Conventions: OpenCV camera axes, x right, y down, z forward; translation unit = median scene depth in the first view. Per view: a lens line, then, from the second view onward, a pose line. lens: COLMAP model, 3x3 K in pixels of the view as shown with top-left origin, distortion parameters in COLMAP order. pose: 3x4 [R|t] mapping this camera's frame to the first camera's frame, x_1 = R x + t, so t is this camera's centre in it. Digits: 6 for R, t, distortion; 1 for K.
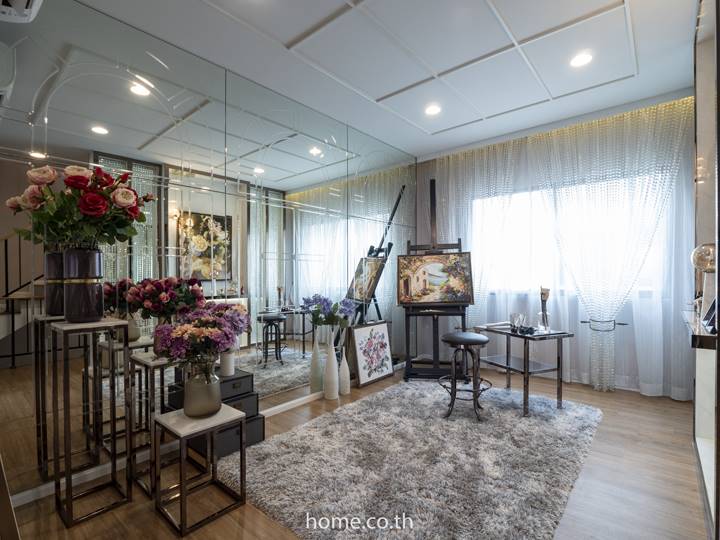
lens RADIAL K [[359.8, 0, 362.8], [0, 359.8, 279.5], [0, 0, 1]] dist [-0.012637, 0.000383]
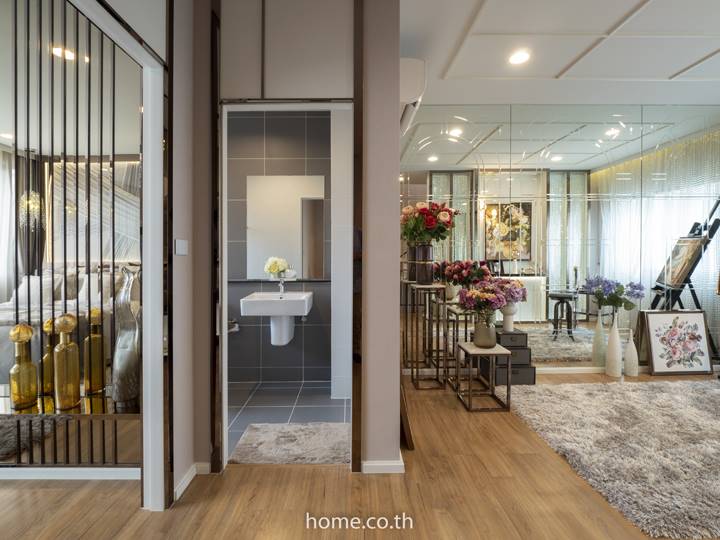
lens RADIAL K [[353.2, 0, 362.6], [0, 353.2, 259.6], [0, 0, 1]] dist [-0.011539, 0.000111]
pose [[0.674830, 0.011564, -0.737883, 0.183157], [-0.007718, 0.999933, 0.008612, -0.012627], [0.737933, -0.000117, 0.674874, -0.247387]]
